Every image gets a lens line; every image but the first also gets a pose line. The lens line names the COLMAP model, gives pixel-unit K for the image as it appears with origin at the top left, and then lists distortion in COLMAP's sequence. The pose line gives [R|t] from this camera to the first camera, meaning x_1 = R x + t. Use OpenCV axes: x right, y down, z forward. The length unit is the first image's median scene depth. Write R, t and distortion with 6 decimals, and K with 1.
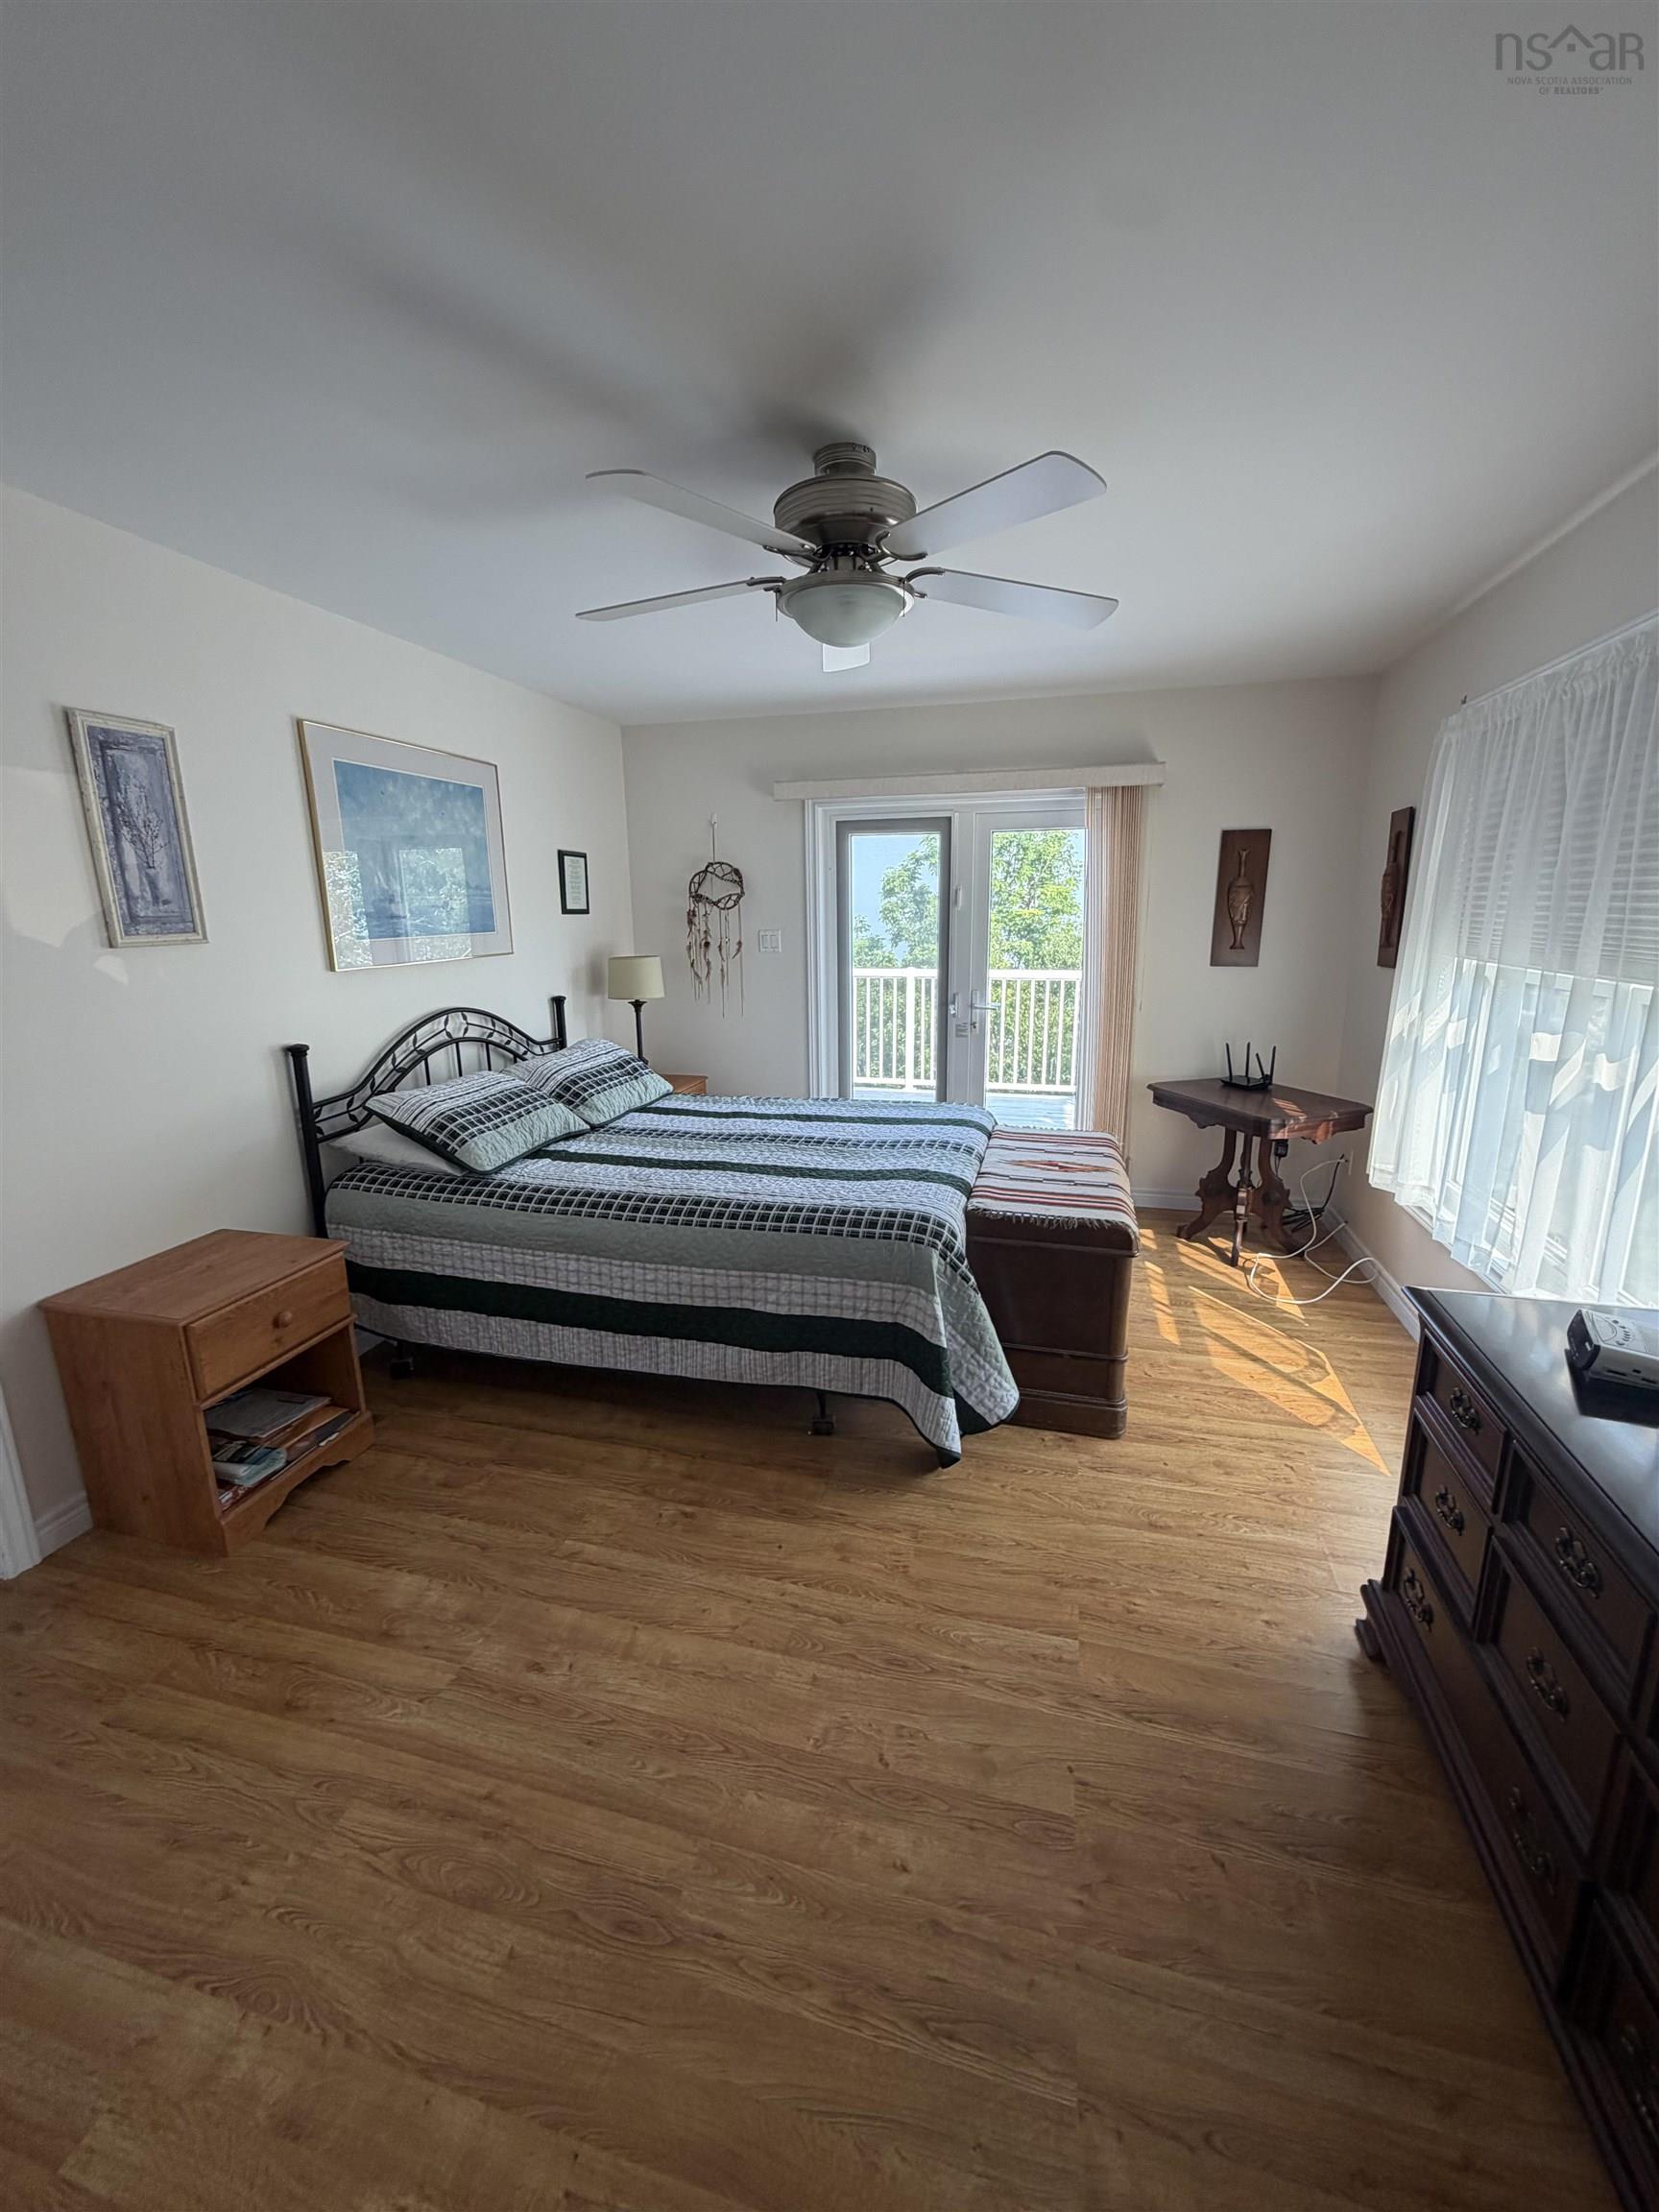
lens RADIAL K [[883.4, 0, 828.8], [0, 883.4, 1098.0], [0, 0, 1]] dist [-0.000855, 0.000261]
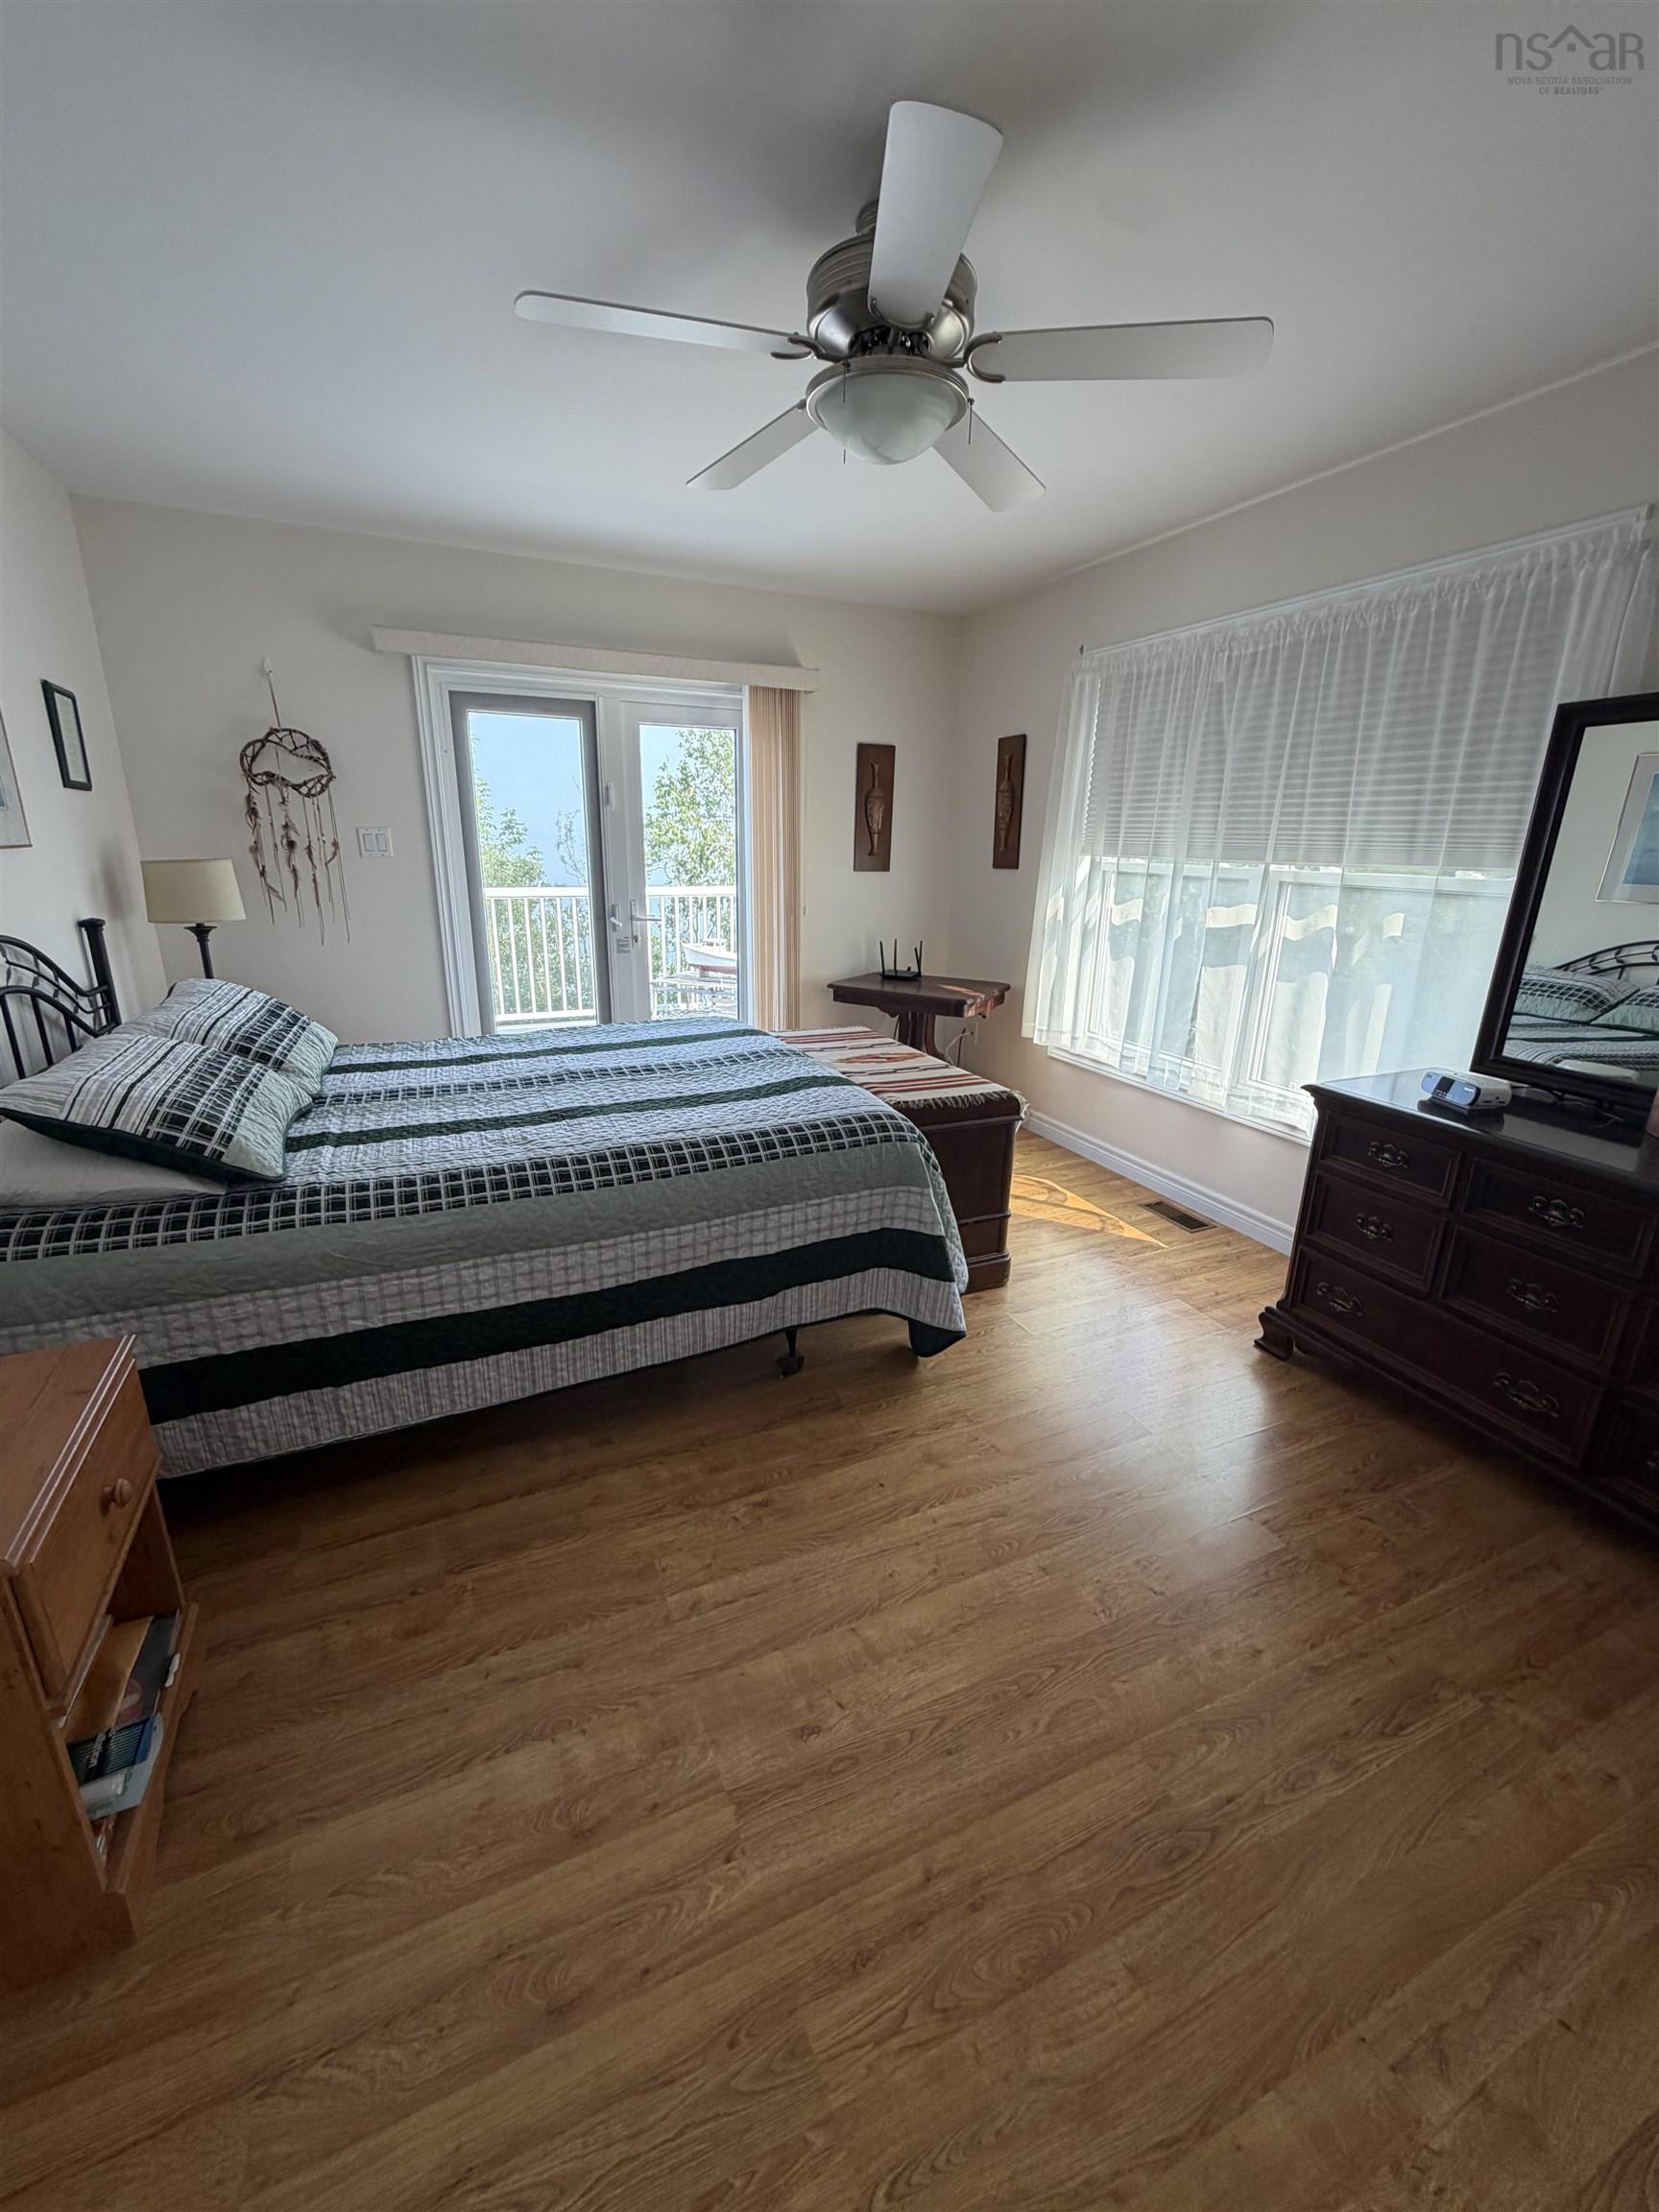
lens RADIAL K [[883.4, 0, 828.8], [0, 883.4, 1098.0], [0, 0, 1]] dist [-0.000855, 0.000261]
pose [[0.768864, -0.158418, 0.619477, -0.454785], [0.111512, 0.987197, 0.114051, -0.001656], [-0.629614, -0.018611, 0.776685, 0.244667]]
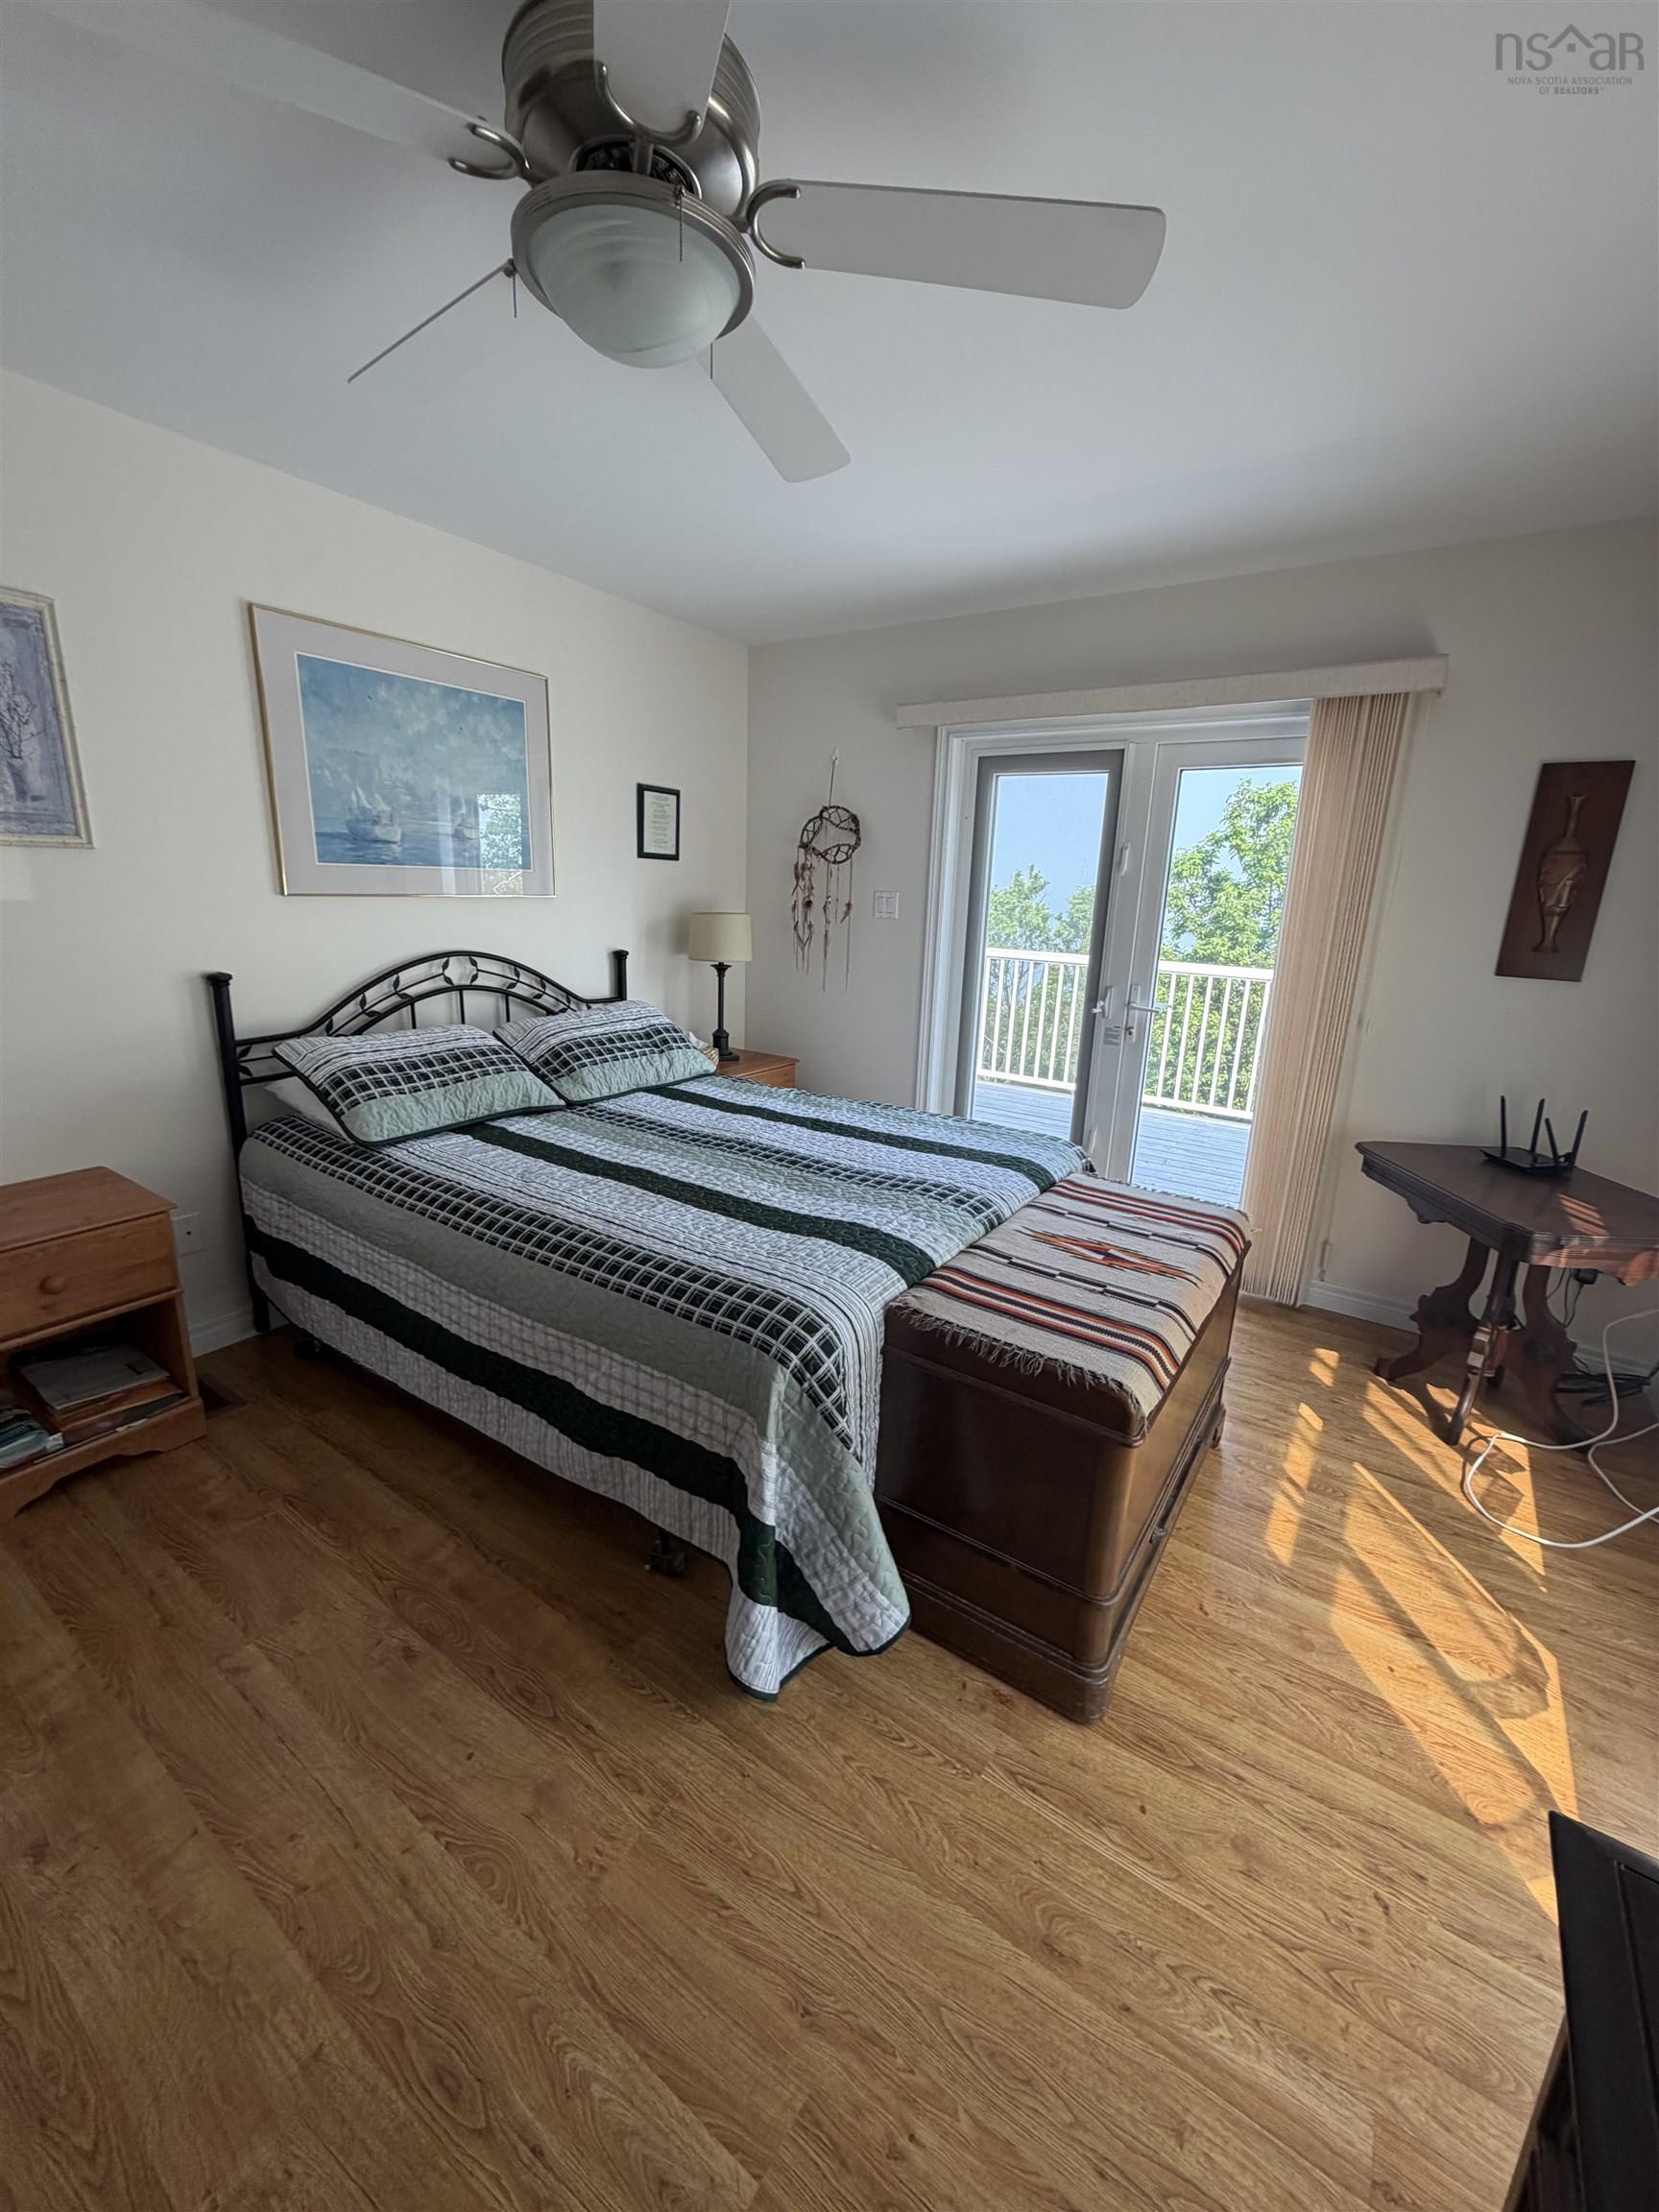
lens RADIAL K [[883.4, 0, 828.8], [0, 883.4, 1098.0], [0, 0, 1]] dist [-0.000855, 0.000261]
pose [[0.942523, 0.122756, -0.310776, 0.265863], [-0.116556, 0.992437, 0.038517, -0.039754], [0.313154, -0.000080, 0.949702, 0.331411]]
